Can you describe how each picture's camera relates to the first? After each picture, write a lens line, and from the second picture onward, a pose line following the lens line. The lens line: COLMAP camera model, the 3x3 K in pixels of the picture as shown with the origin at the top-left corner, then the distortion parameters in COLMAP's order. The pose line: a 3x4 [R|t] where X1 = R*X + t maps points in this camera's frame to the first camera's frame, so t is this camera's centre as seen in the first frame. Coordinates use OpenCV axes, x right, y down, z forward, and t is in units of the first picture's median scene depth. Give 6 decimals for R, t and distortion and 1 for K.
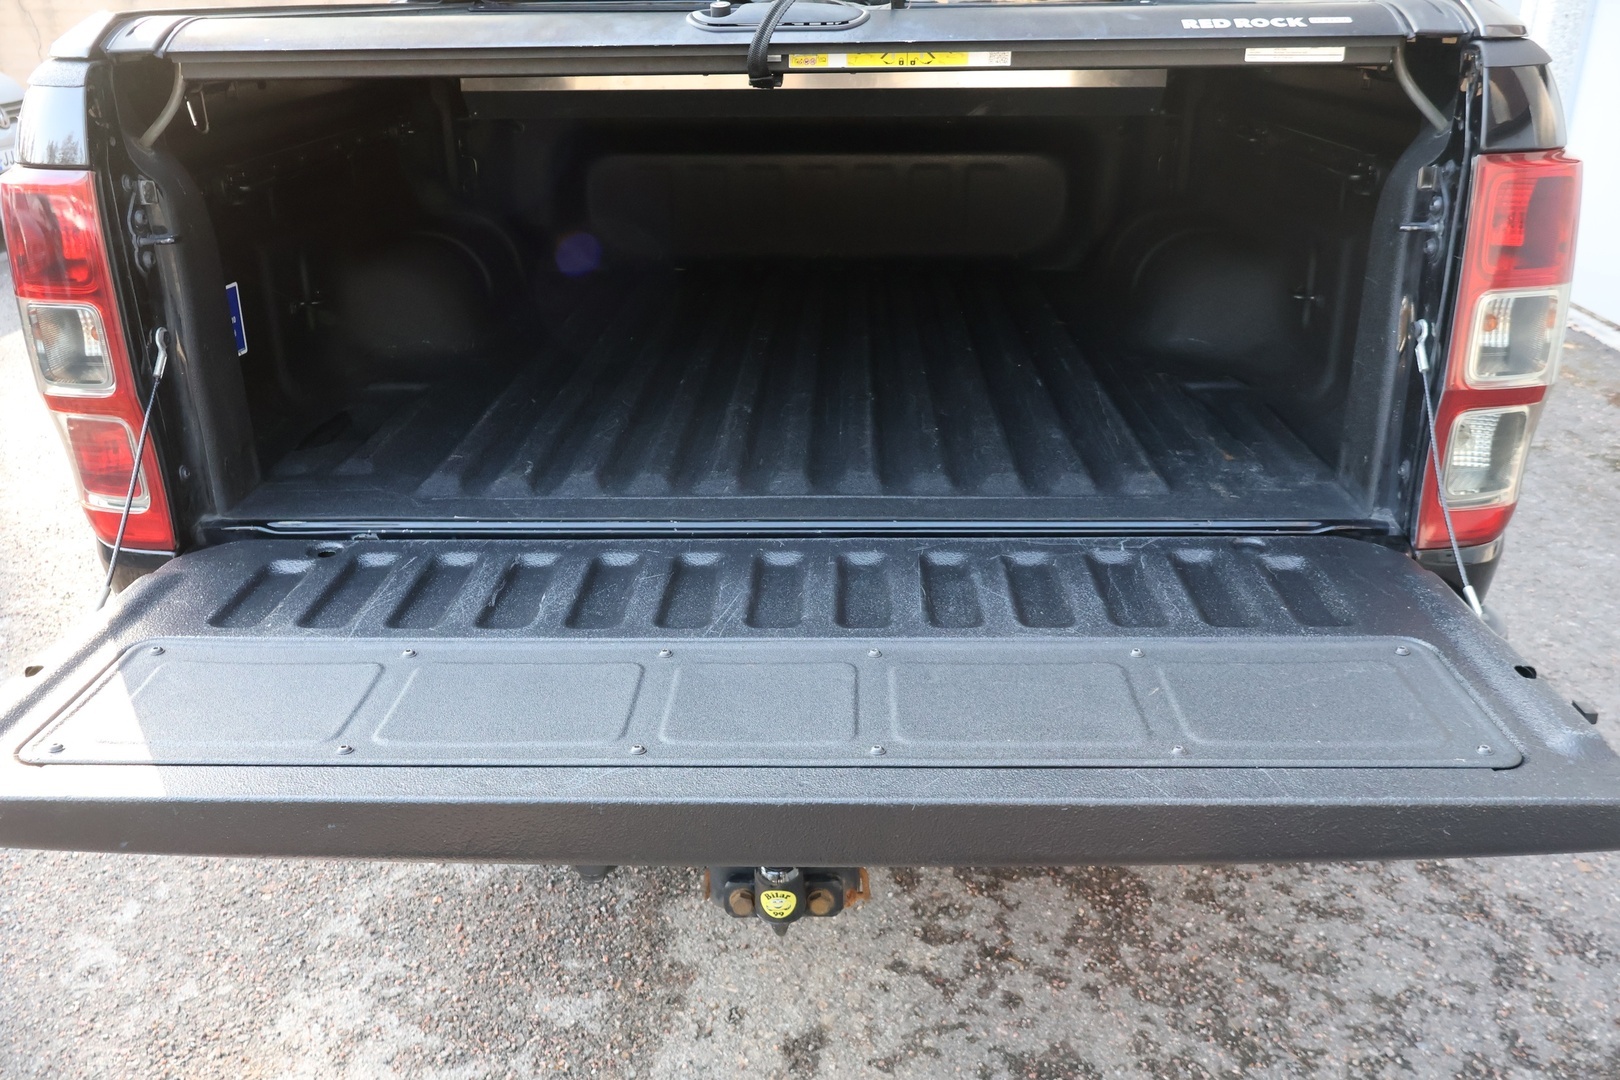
lens RADIAL K [[1338.8, 0, 810.0], [0, 1338.8, 540.0], [0, 0, 1]] dist [-0.011224, 0.003092]
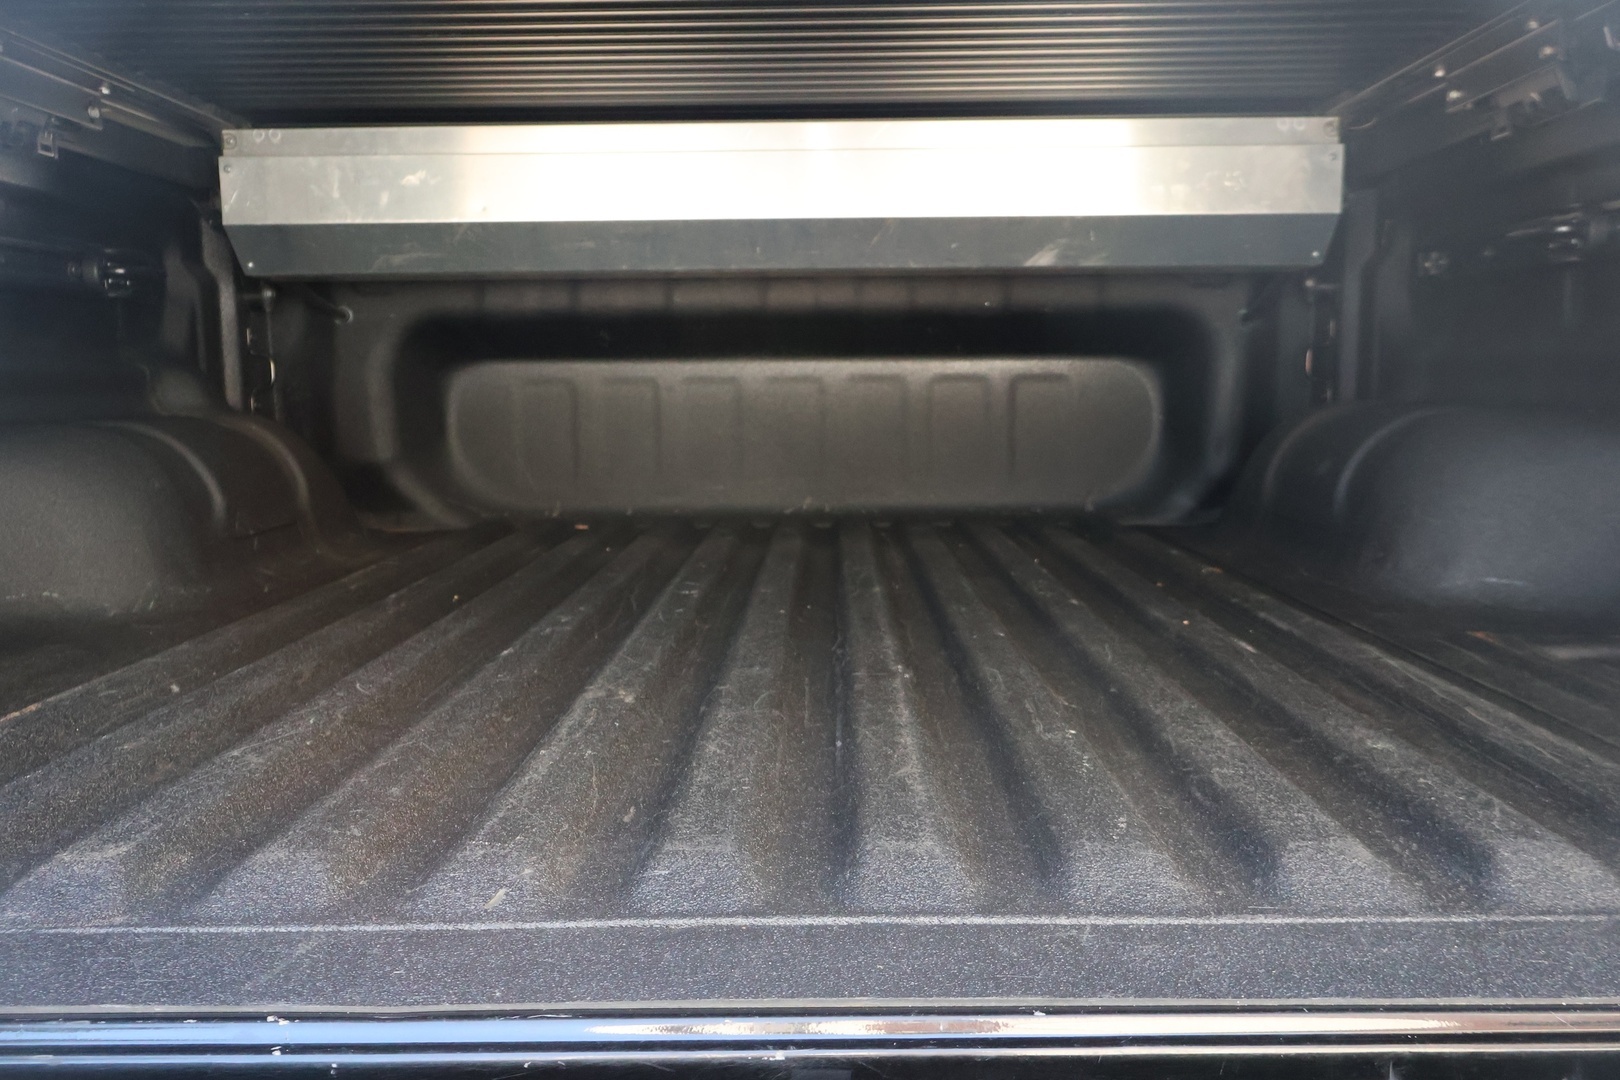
lens RADIAL K [[1338.8, 0, 810.0], [0, 1338.8, 540.0], [0, 0, 1]] dist [-0.011224, 0.003092]
pose [[0.999906, -0.004889, 0.012821, 0.009511], [0.008150, 0.963291, -0.268336, -0.031643], [-0.011039, 0.268415, 0.963240, 0.618573]]
